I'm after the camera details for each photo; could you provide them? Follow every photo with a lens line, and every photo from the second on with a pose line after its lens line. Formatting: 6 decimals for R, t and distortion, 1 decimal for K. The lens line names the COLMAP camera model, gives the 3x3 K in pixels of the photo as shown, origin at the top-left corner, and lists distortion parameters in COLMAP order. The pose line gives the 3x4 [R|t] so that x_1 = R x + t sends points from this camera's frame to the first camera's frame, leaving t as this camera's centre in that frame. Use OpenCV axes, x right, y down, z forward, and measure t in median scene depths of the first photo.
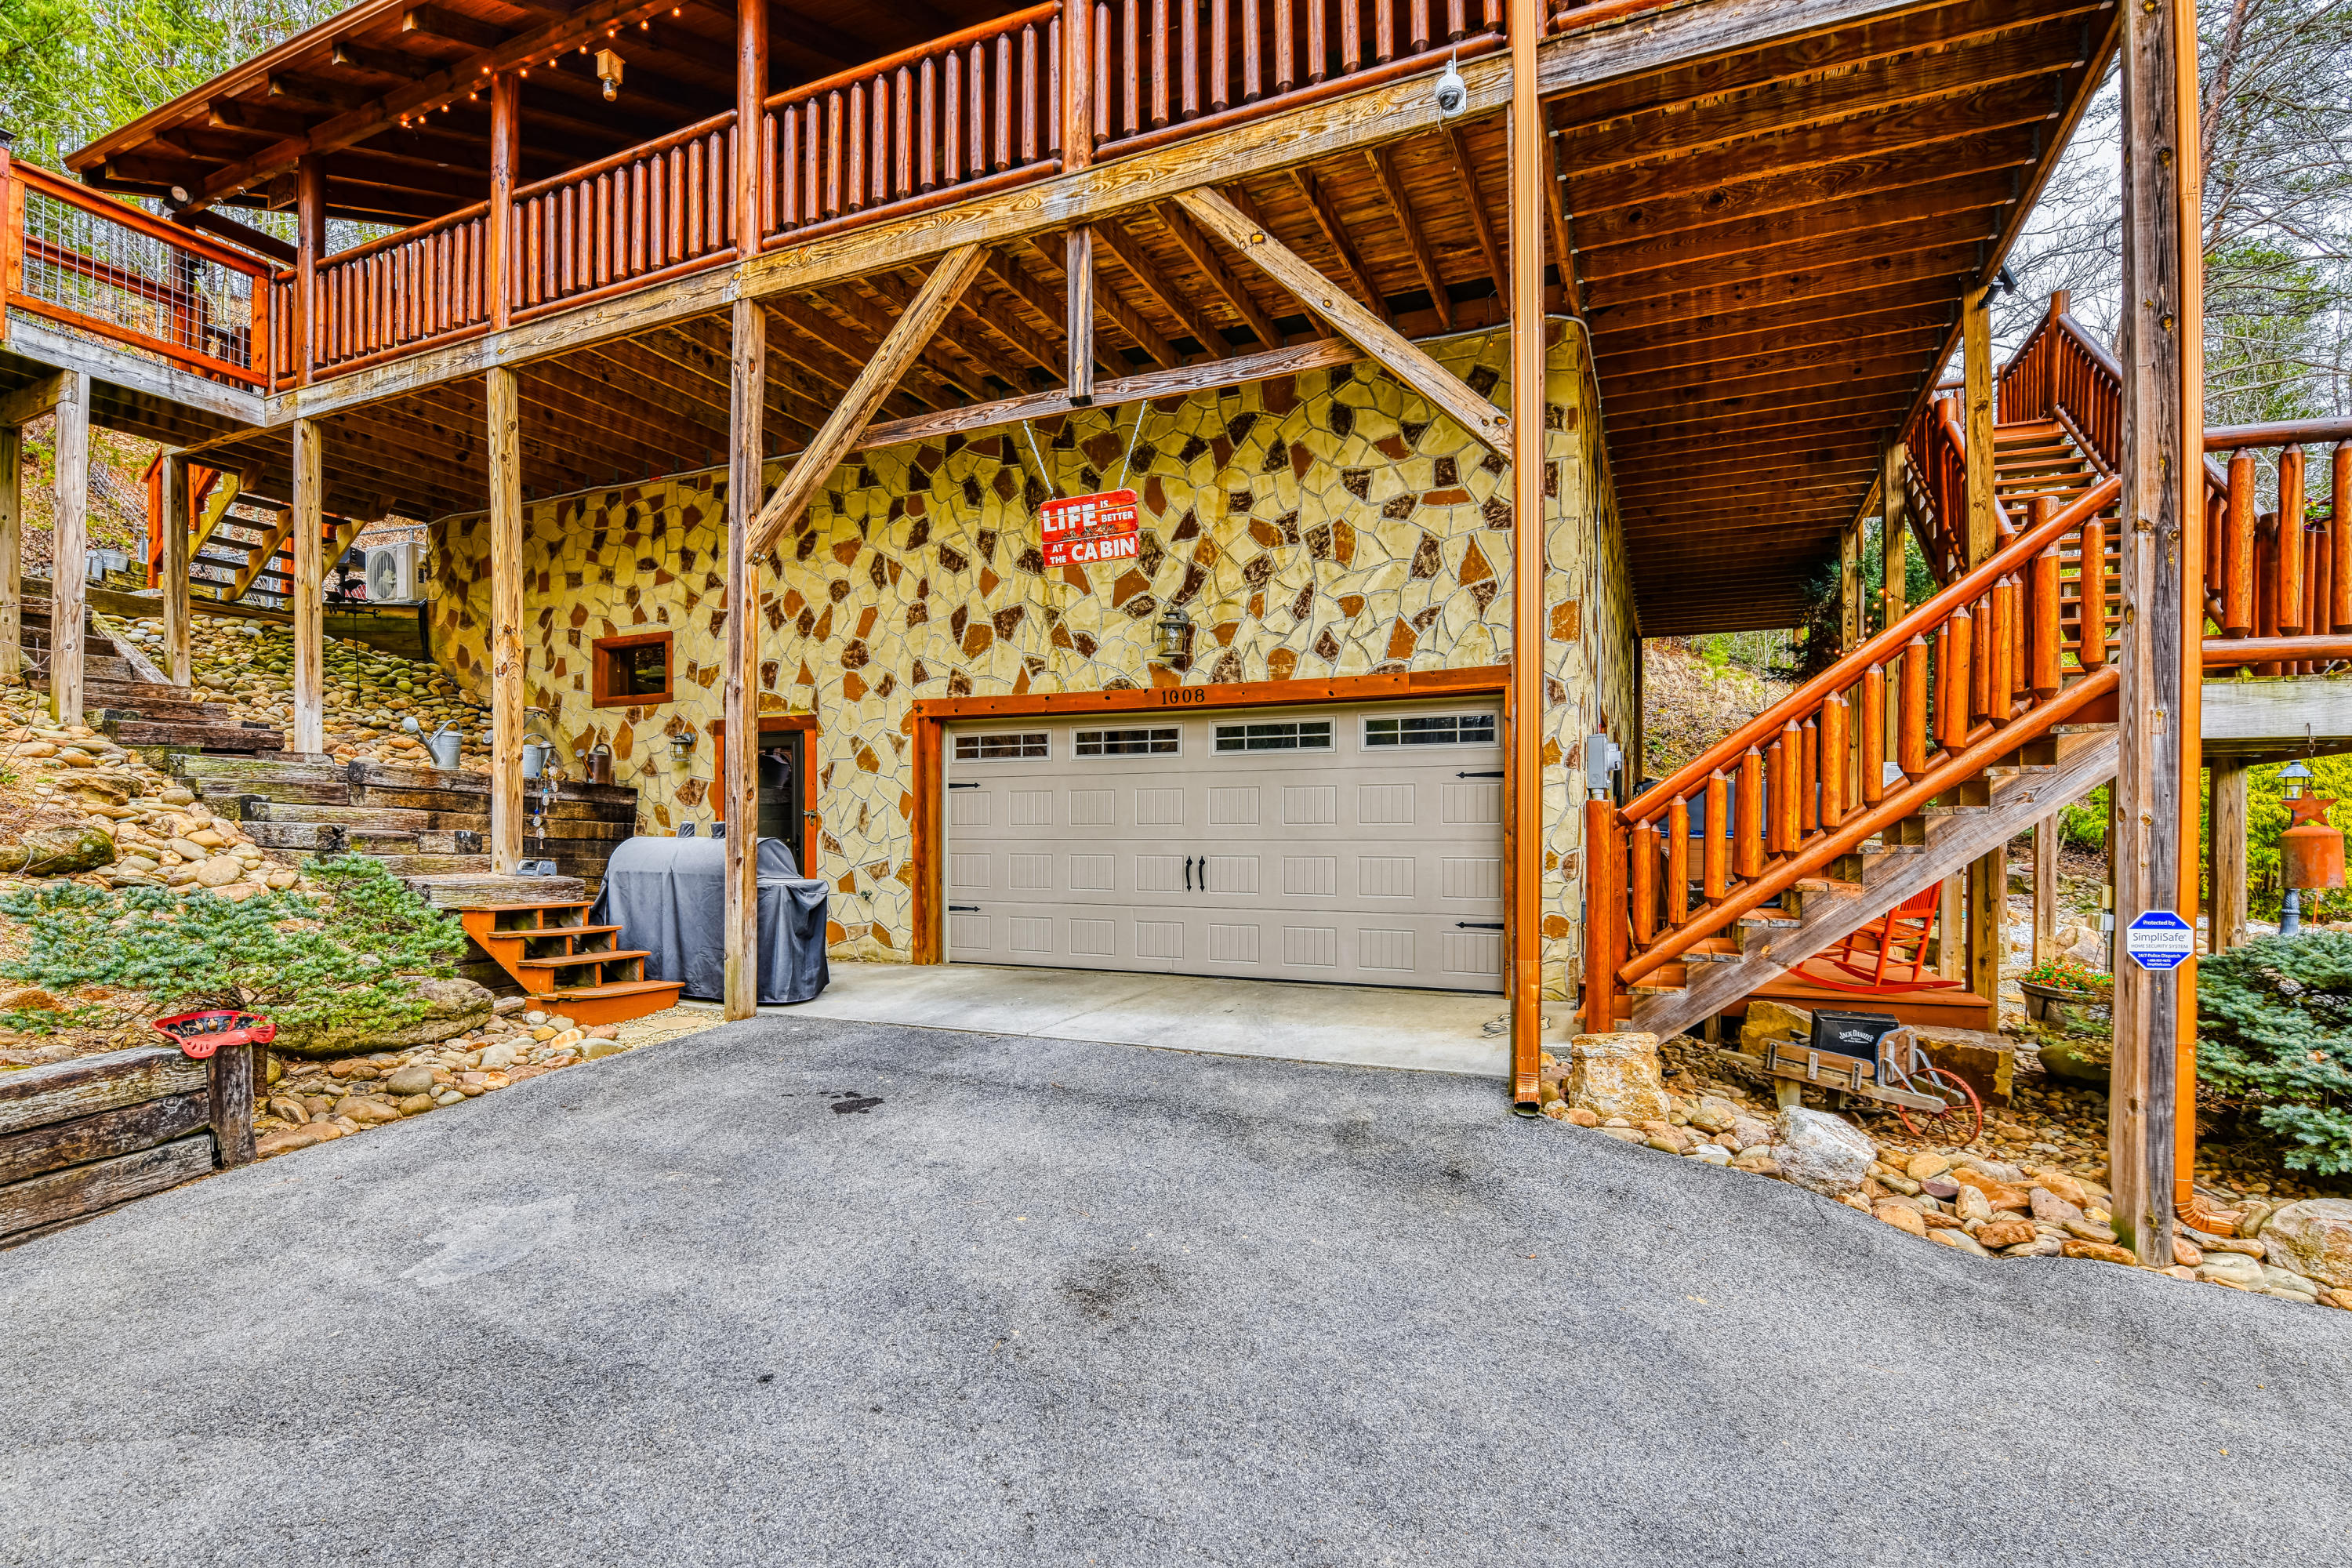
lens RADIAL K [[1116.6, 0, 1173.4], [0, 1116.6, 835.5], [0, 0, 1]] dist [0.000732, 0.000099]
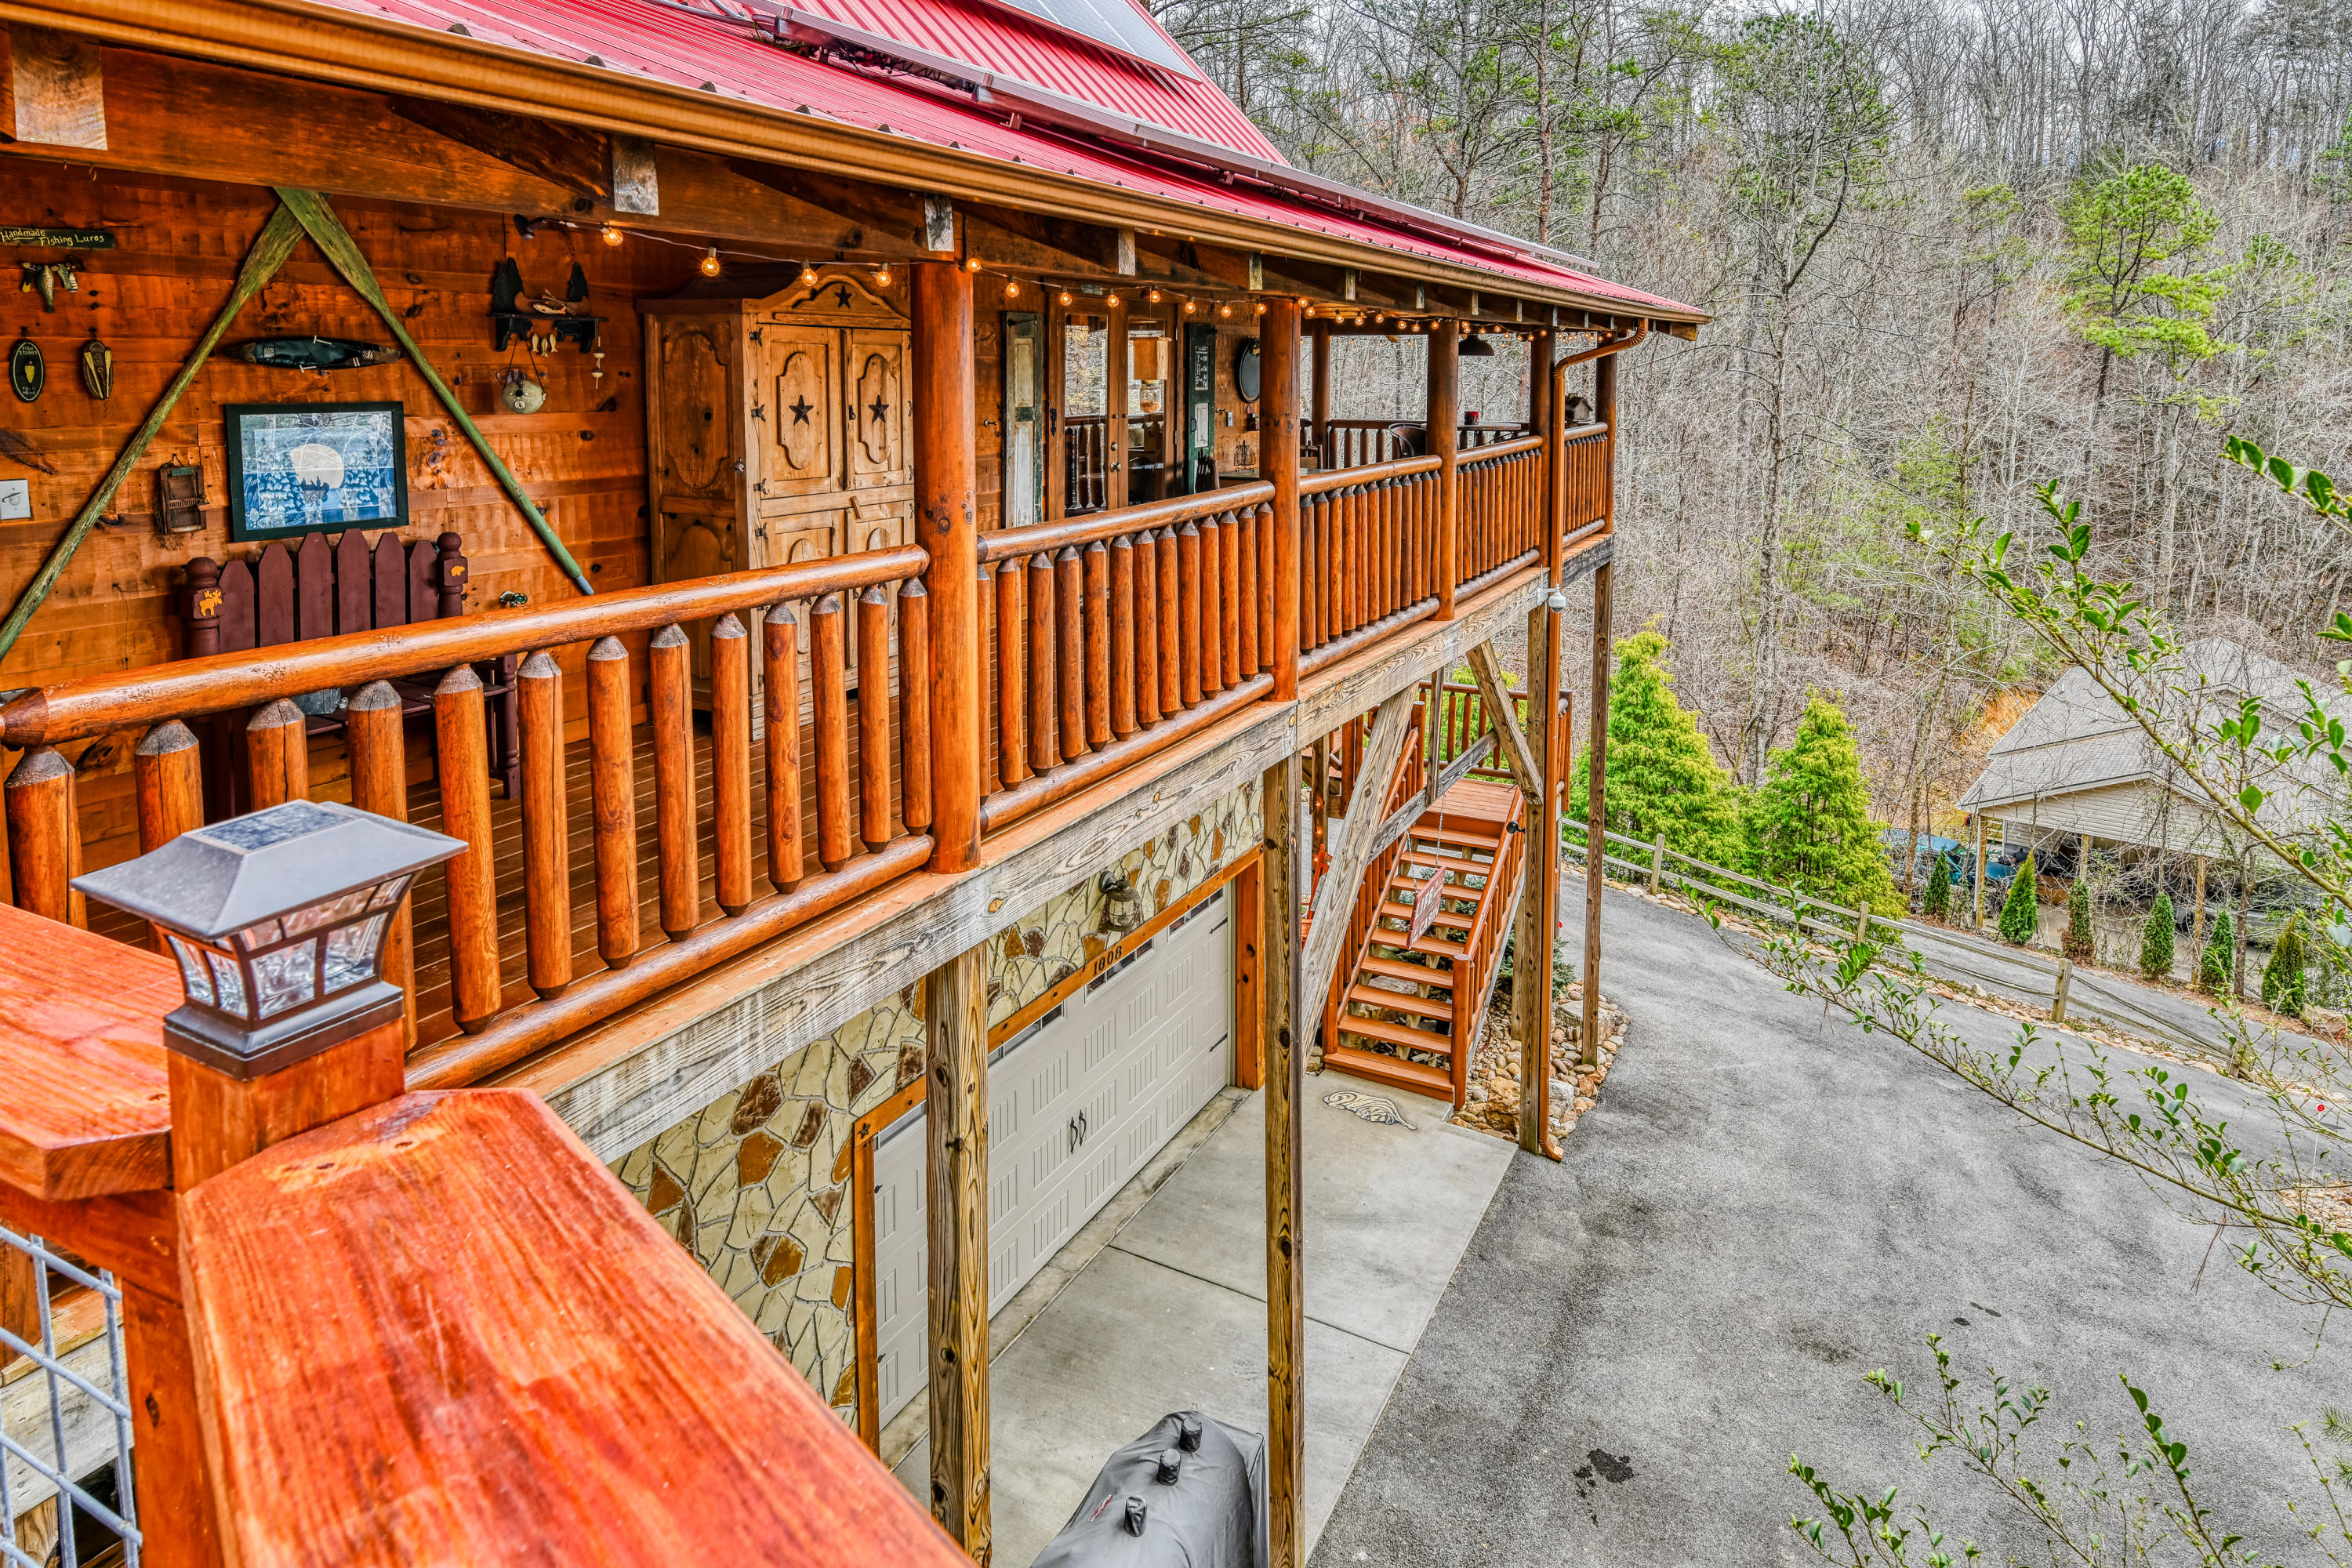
lens RADIAL K [[1291.2, 0, 1176.0], [0, 1291.2, 784.0], [0, 0, 1]] dist [-0.001370, -0.000098]
pose [[0.081176, -0.273032, 0.958574, -1.185678], [0.007828, 0.961893, 0.273314, -0.688858], [-0.996669, -0.014683, 0.080220, 1.120588]]
